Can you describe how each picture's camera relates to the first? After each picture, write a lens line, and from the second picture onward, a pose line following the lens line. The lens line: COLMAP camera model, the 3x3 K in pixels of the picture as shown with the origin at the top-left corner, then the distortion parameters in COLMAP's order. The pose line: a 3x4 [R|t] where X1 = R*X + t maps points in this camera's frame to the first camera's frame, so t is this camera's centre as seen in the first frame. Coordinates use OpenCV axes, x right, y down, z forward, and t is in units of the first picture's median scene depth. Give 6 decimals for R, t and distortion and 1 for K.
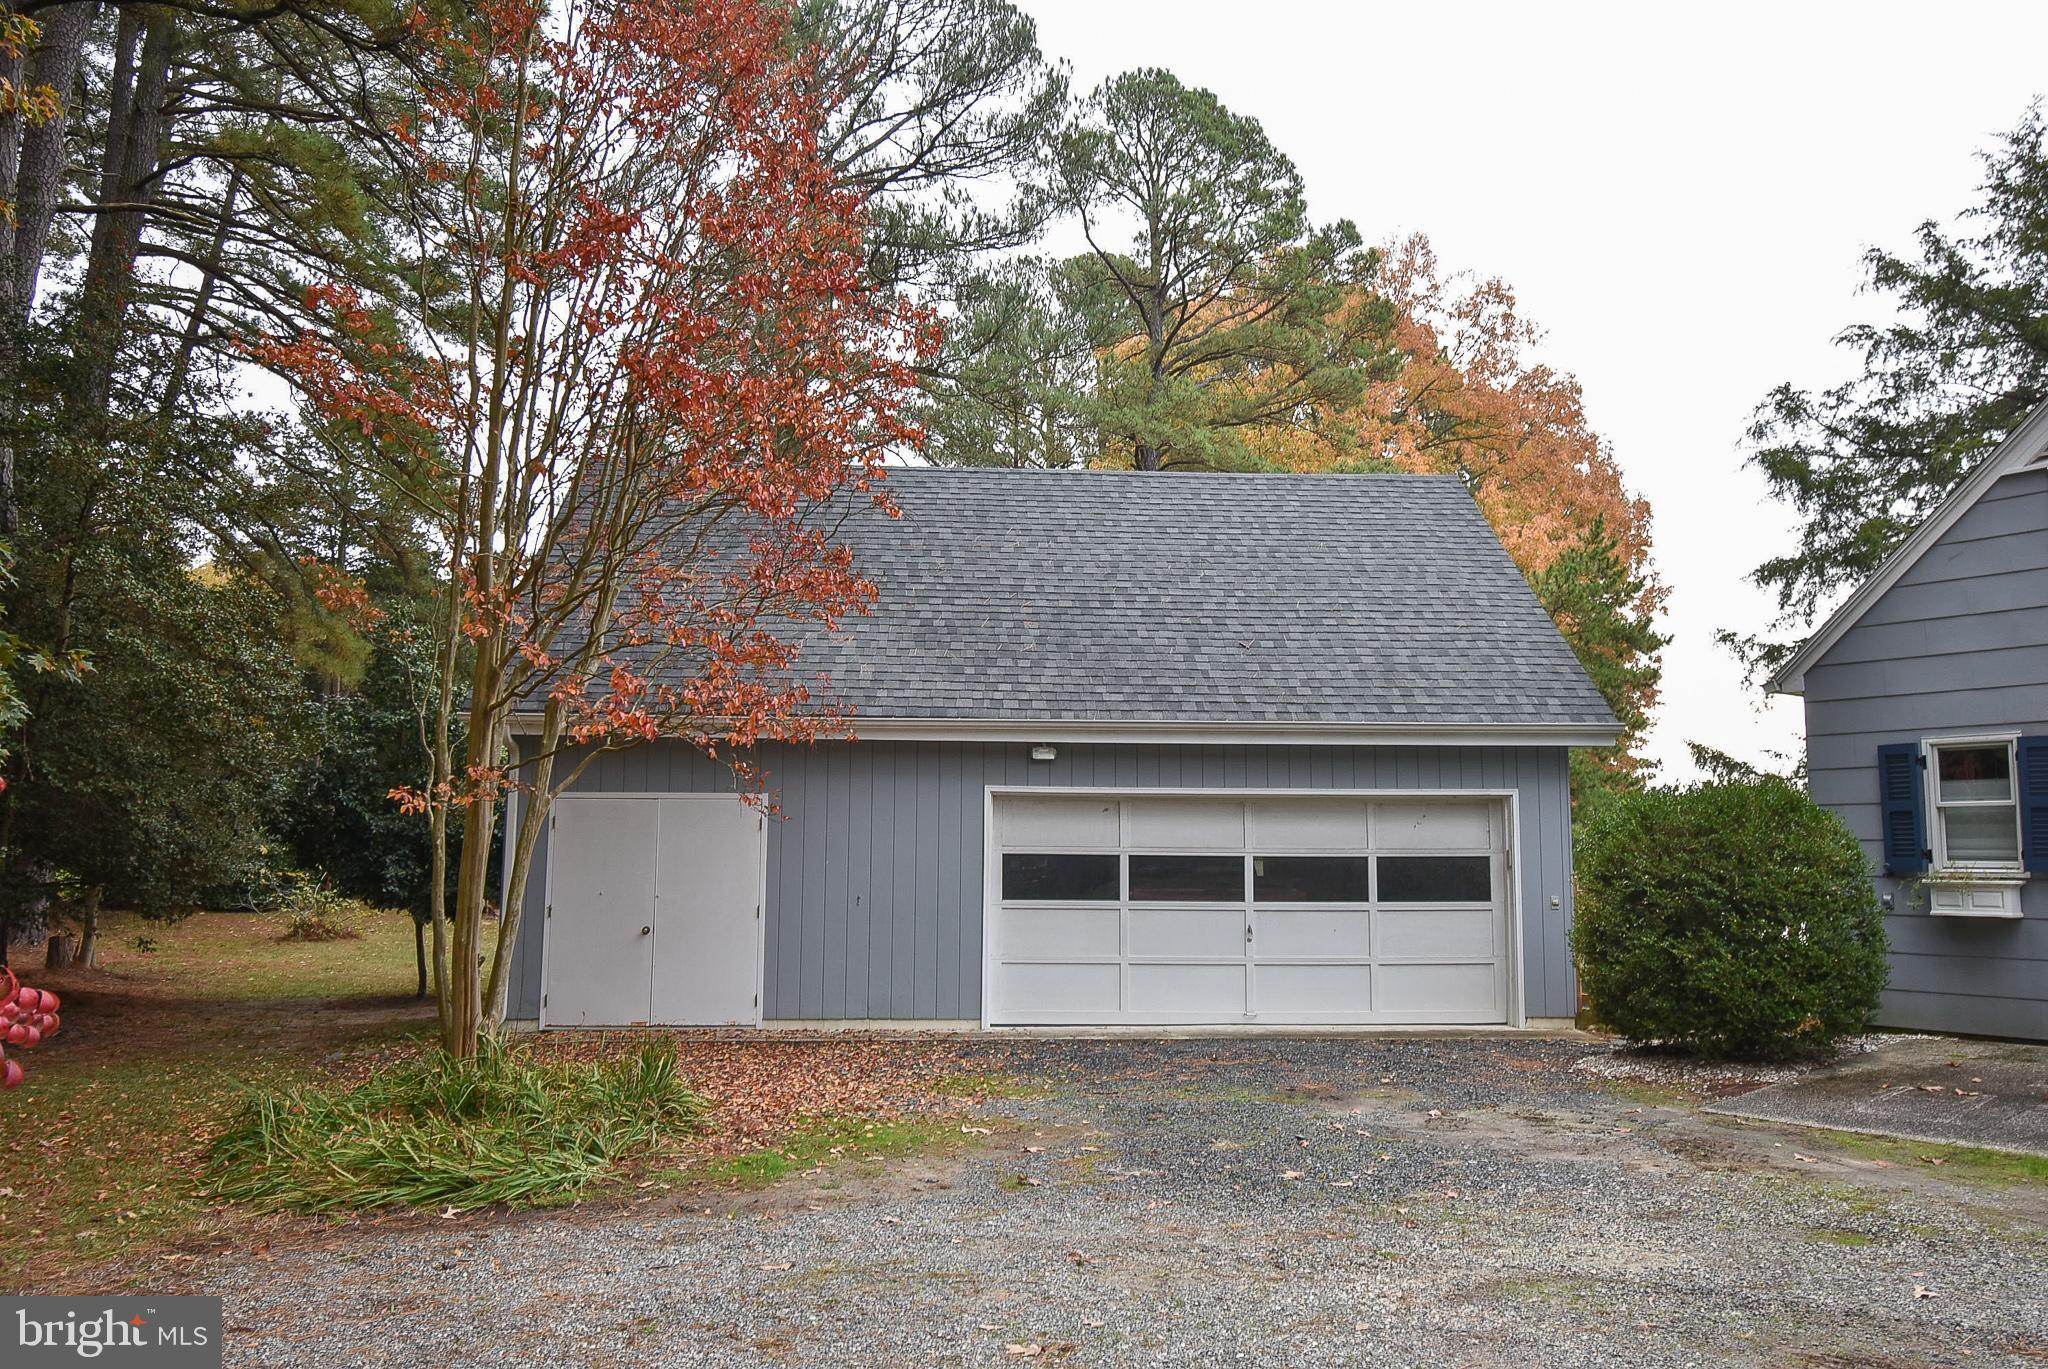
lens RADIAL K [[1405.9, 0, 1024.0], [0, 1405.9, 684.5], [0, 0, 1]] dist [0.000894, -0.000117]
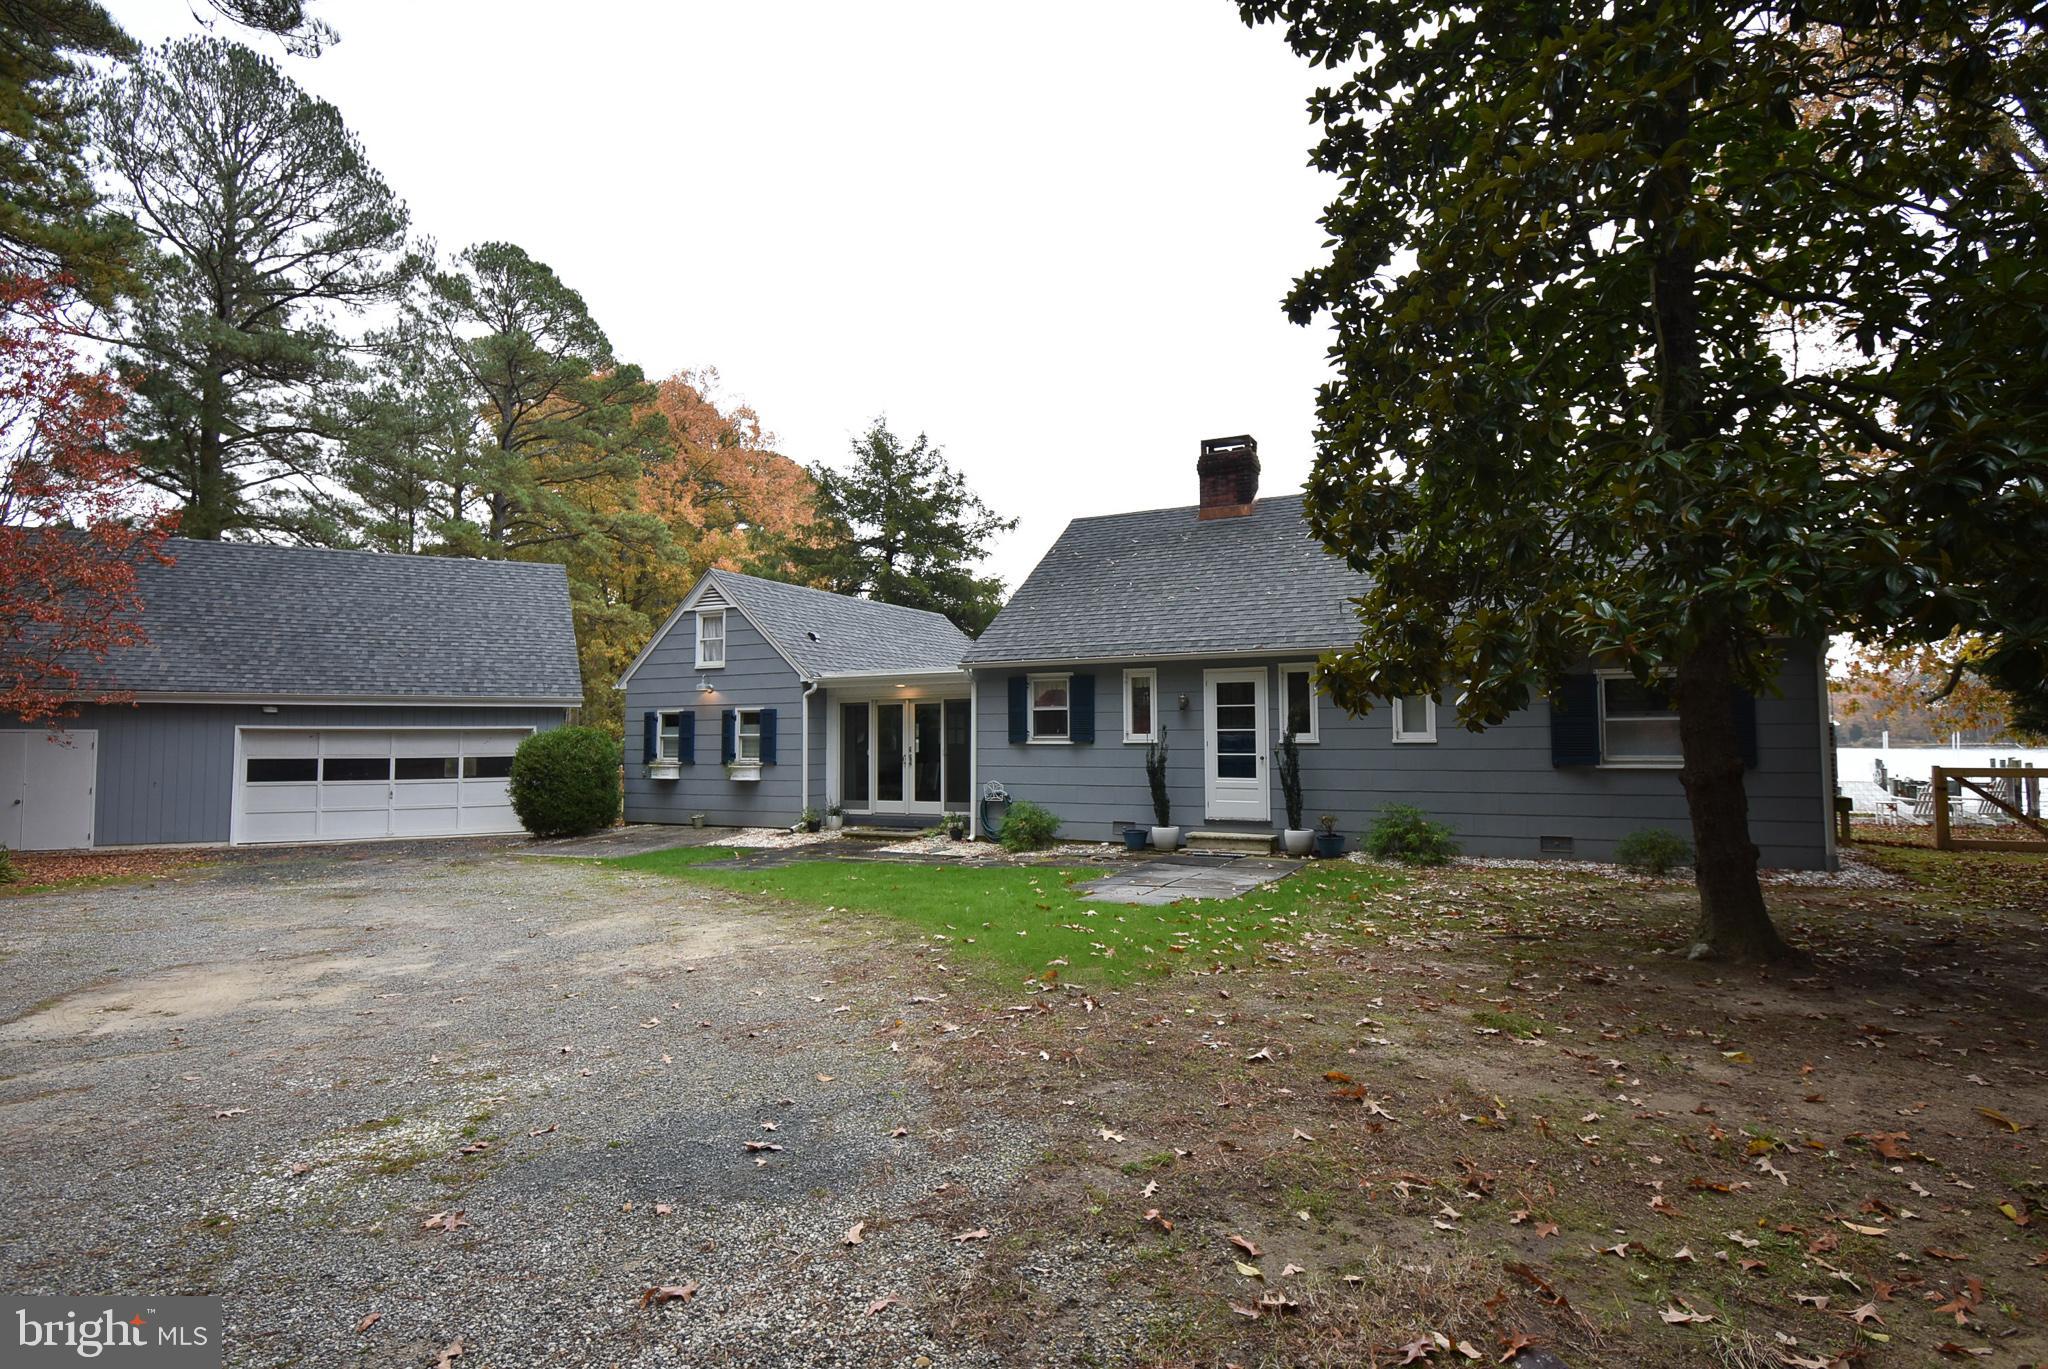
lens RADIAL K [[998.7, 0, 1024.0], [0, 998.7, 684.5], [0, 0, 1]] dist [0.001607, -0.017639]
pose [[0.895961, 0.014855, 0.443885, 0.344371], [-0.043572, 0.997559, 0.054564, -0.110364], [-0.441991, -0.068229, 0.894421, -0.741698]]
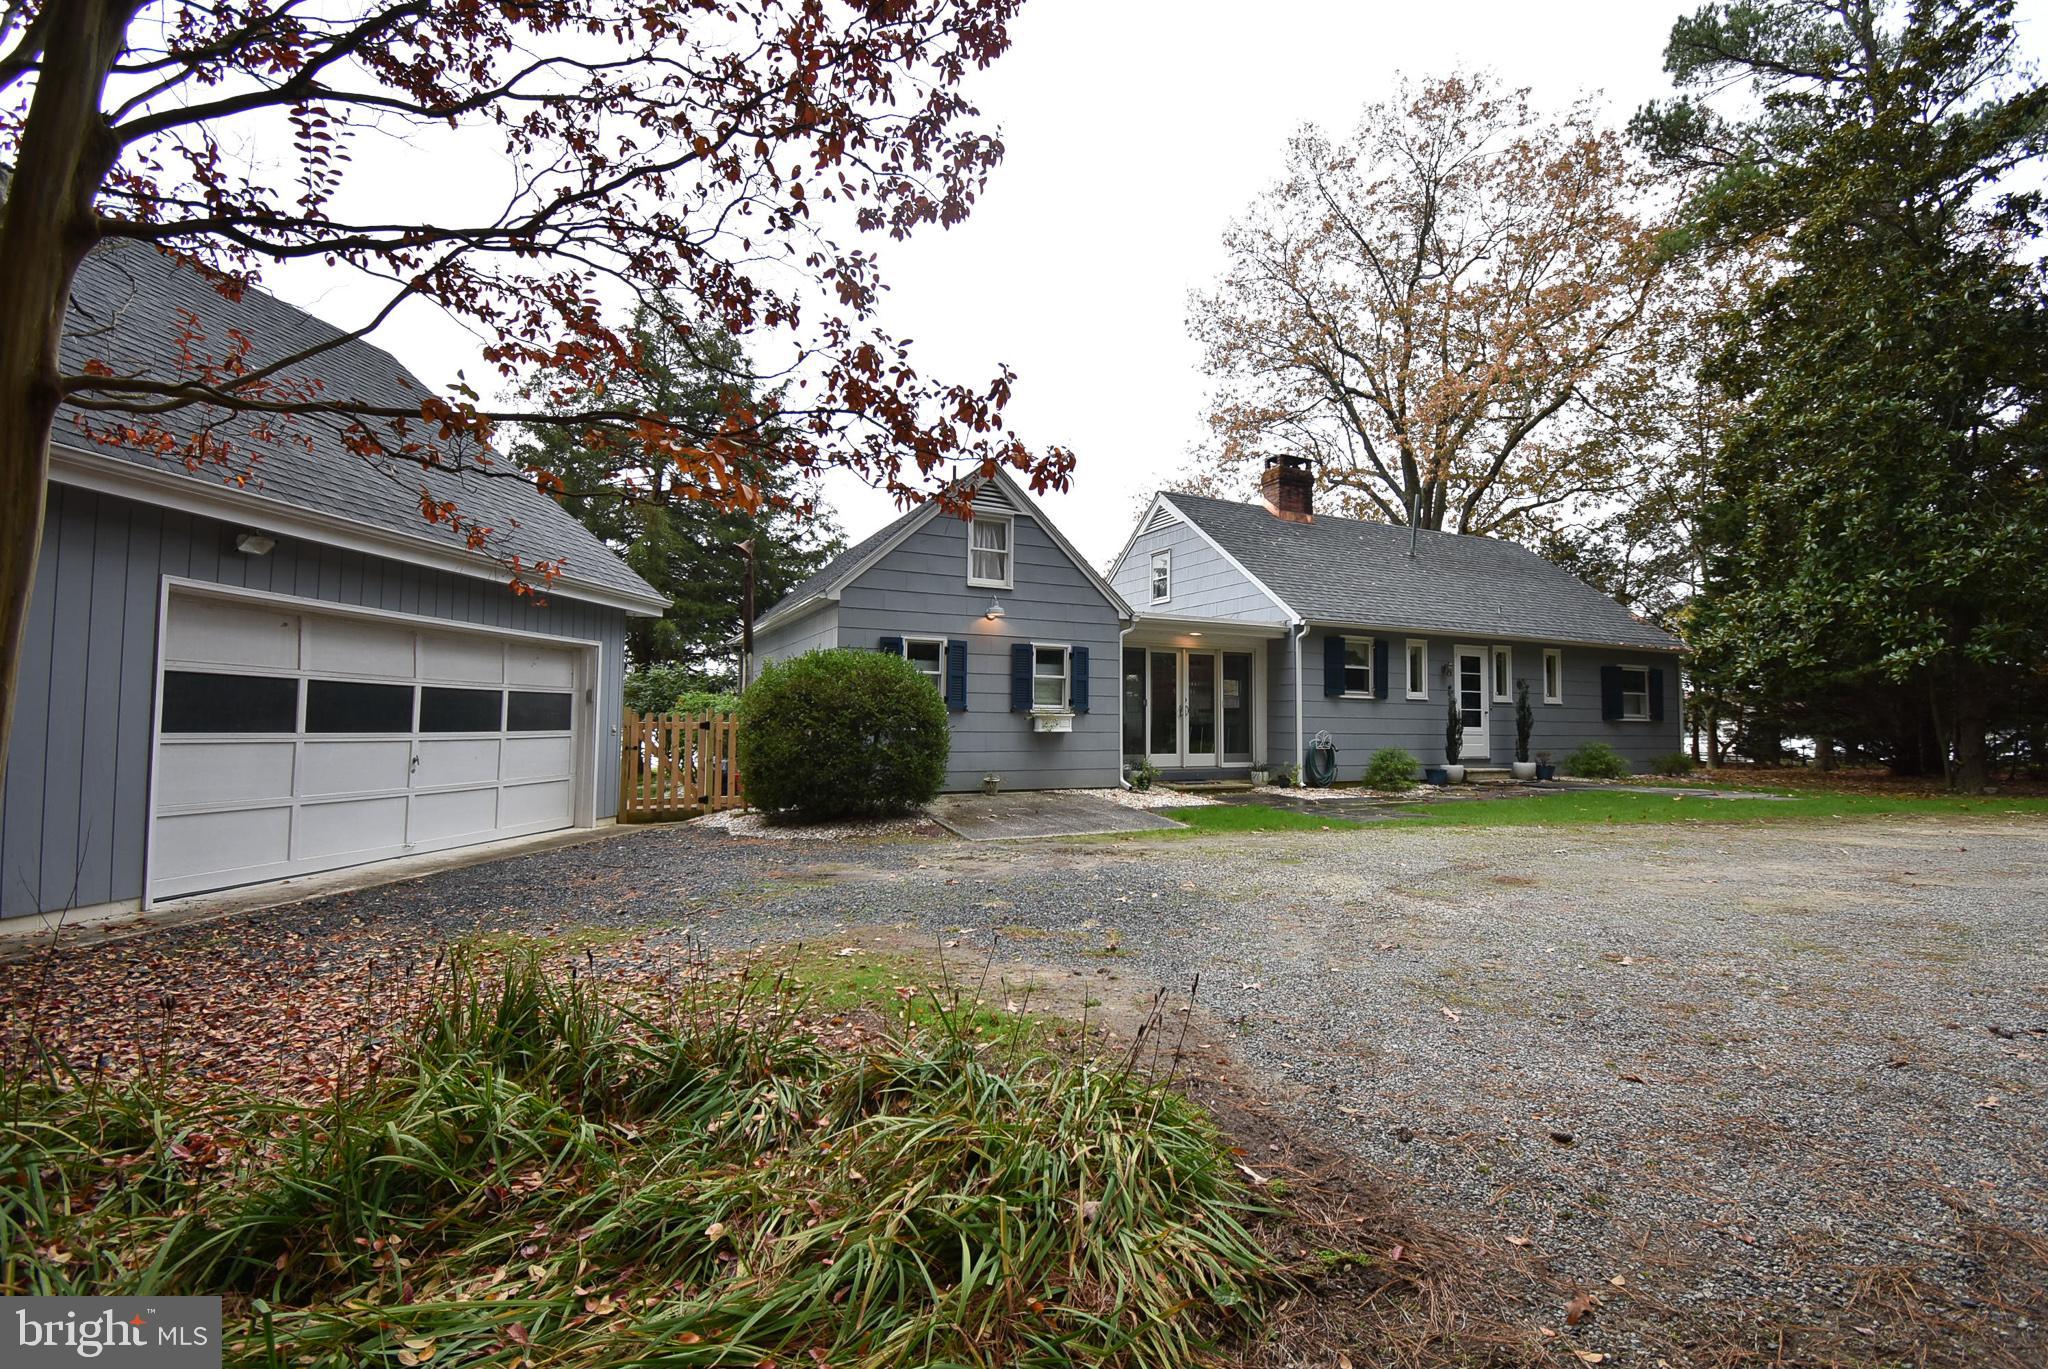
lens RADIAL K [[900.1, 0, 1036.0], [0, 900.1, 675.1], [0, 0, 1]] dist [0.020277, -0.026938]
pose [[0.196620, 0.050405, 0.979183, -0.373637], [-0.127444, 0.991519, -0.025449, 0.075135], [-0.972162, -0.119787, 0.201377, 0.454944]]
